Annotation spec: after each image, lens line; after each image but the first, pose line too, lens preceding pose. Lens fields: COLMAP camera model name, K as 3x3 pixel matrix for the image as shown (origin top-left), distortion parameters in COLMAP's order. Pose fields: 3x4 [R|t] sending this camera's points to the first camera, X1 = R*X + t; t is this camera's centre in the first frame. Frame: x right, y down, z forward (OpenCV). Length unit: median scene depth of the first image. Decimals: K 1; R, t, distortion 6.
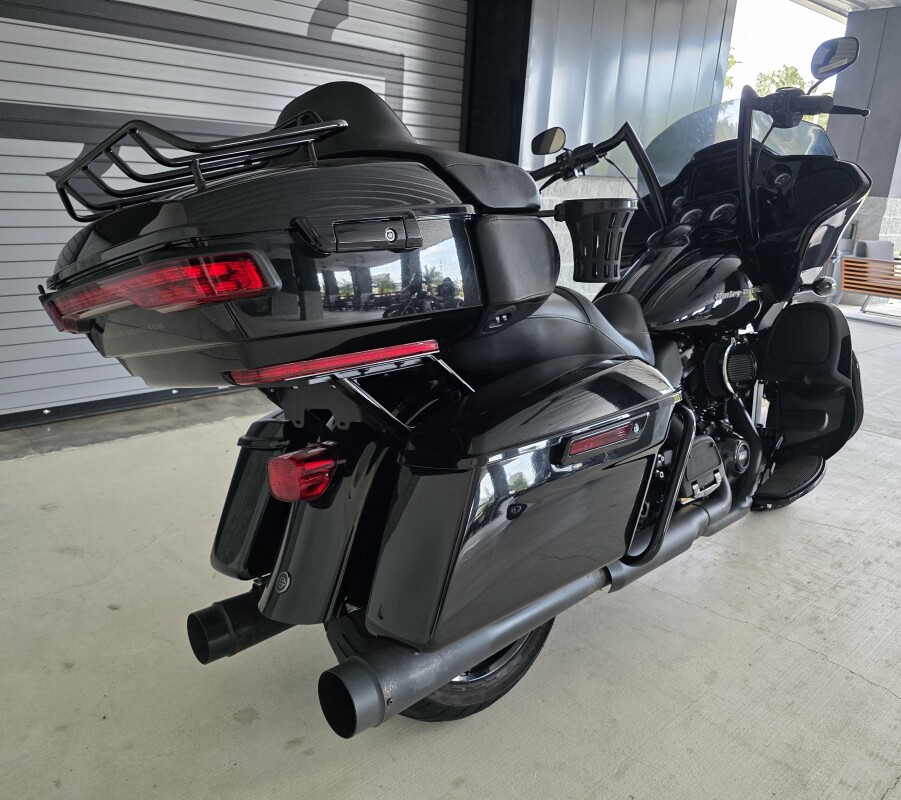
lens RADIAL K [[712.4, 0, 450.5], [0, 712.4, 400.0], [0, 0, 1]] dist [0.002924, 0.009316]
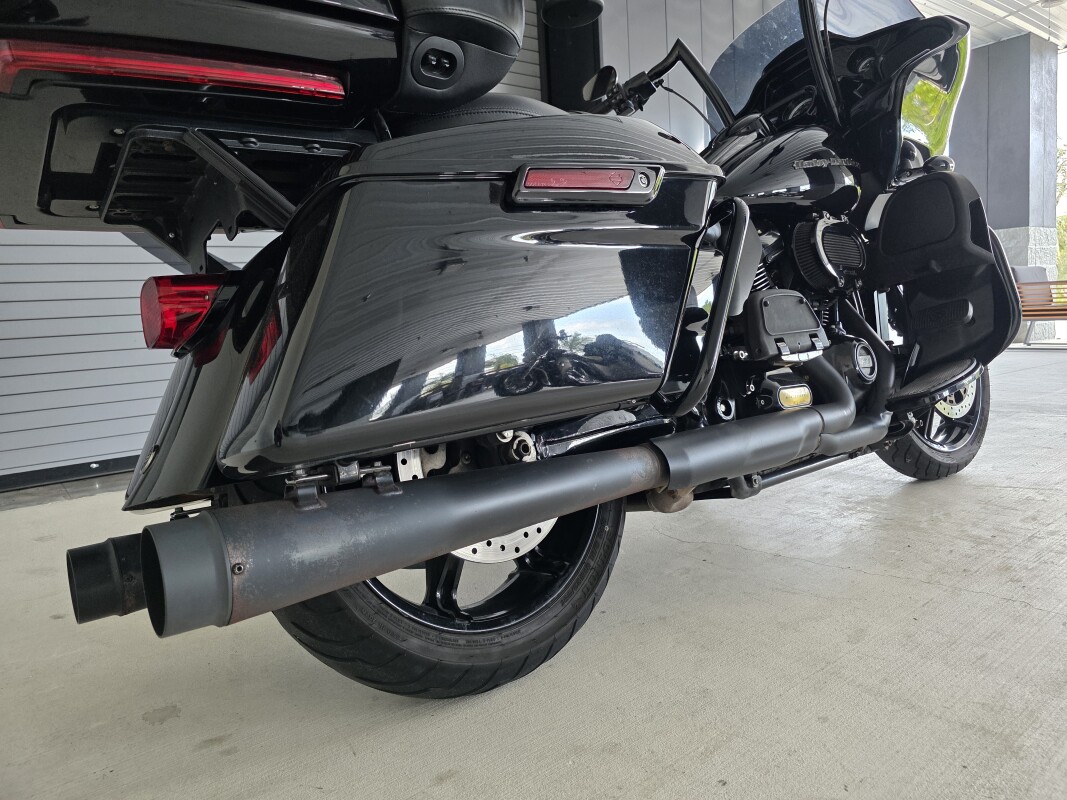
lens RADIAL K [[712.9, 0, 554.9], [0, 712.9, 398.0], [0, 0, 1]] dist [0.009625, -0.007611]
pose [[0.992143, -0.103300, -0.070575, 0.128529], [0.088698, 0.978633, -0.185501, 0.228721], [0.088229, 0.177784, 0.980106, 0.225741]]
